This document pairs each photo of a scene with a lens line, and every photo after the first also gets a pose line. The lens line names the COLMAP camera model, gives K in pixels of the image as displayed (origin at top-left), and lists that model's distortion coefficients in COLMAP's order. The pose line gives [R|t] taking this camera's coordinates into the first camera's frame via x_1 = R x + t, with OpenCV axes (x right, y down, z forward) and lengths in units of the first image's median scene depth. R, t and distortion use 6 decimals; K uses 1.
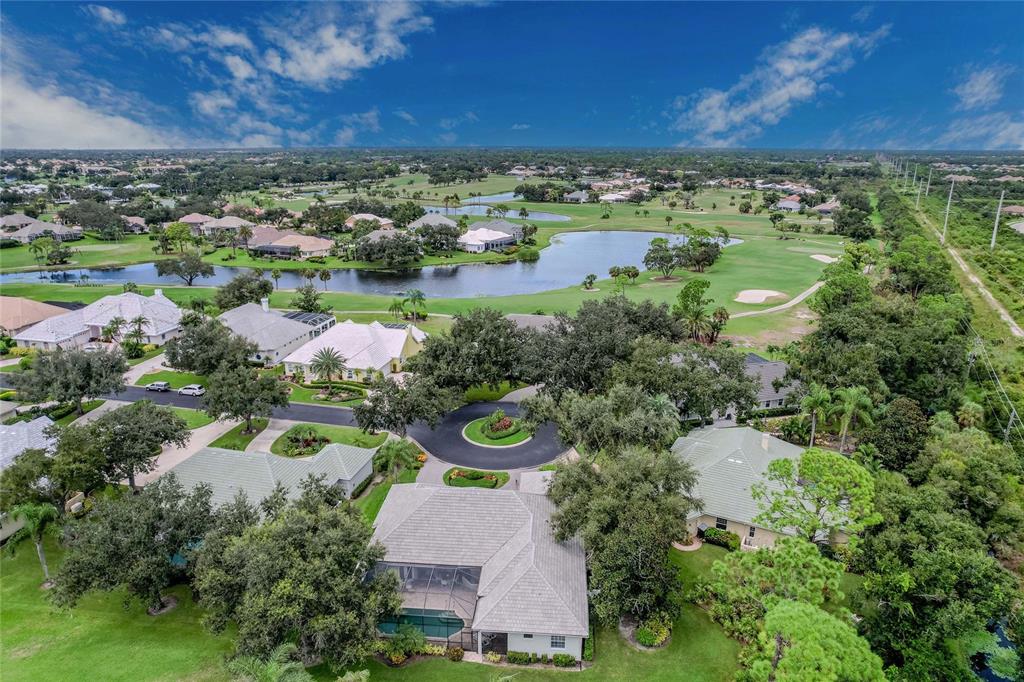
lens RADIAL K [[648.3, 0, 509.9], [0, 648.3, 338.4], [0, 0, 1]] dist [-0.085202, 0.074734]
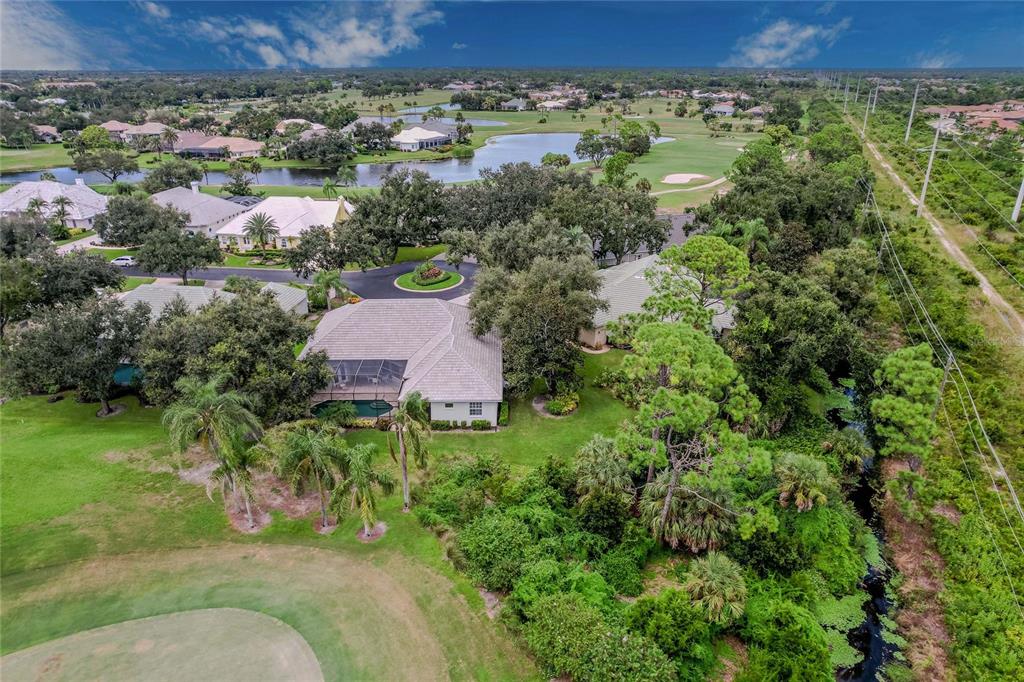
lens RADIAL K [[648.3, 0, 509.9], [0, 648.3, 338.4], [0, 0, 1]] dist [-0.085202, 0.074734]
pose [[0.996103, -0.039471, 0.078871, 0.010414], [0.030454, 0.993193, 0.112425, 0.046629], [-0.082771, -0.109585, 0.990525, -0.024614]]
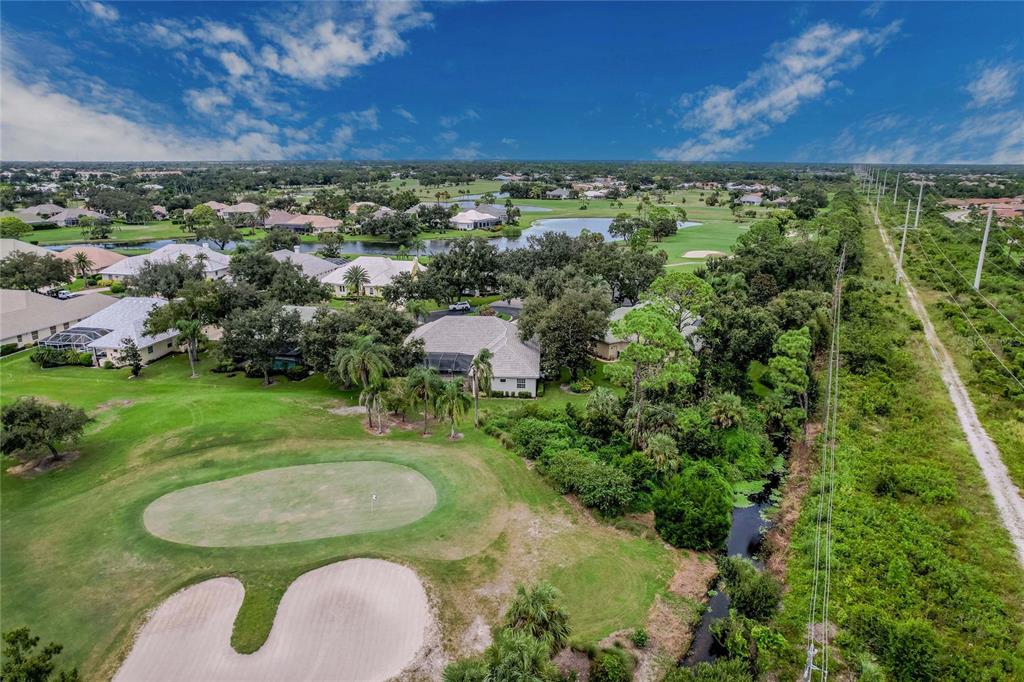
lens RADIAL K [[648.3, 0, 509.9], [0, 648.3, 338.4], [0, 0, 1]] dist [-0.085202, 0.074734]
pose [[0.999824, -0.004529, 0.018189, 0.003454], [0.004889, 0.999792, -0.019780, 0.080836], [-0.018095, 0.019865, 0.999639, -0.138769]]
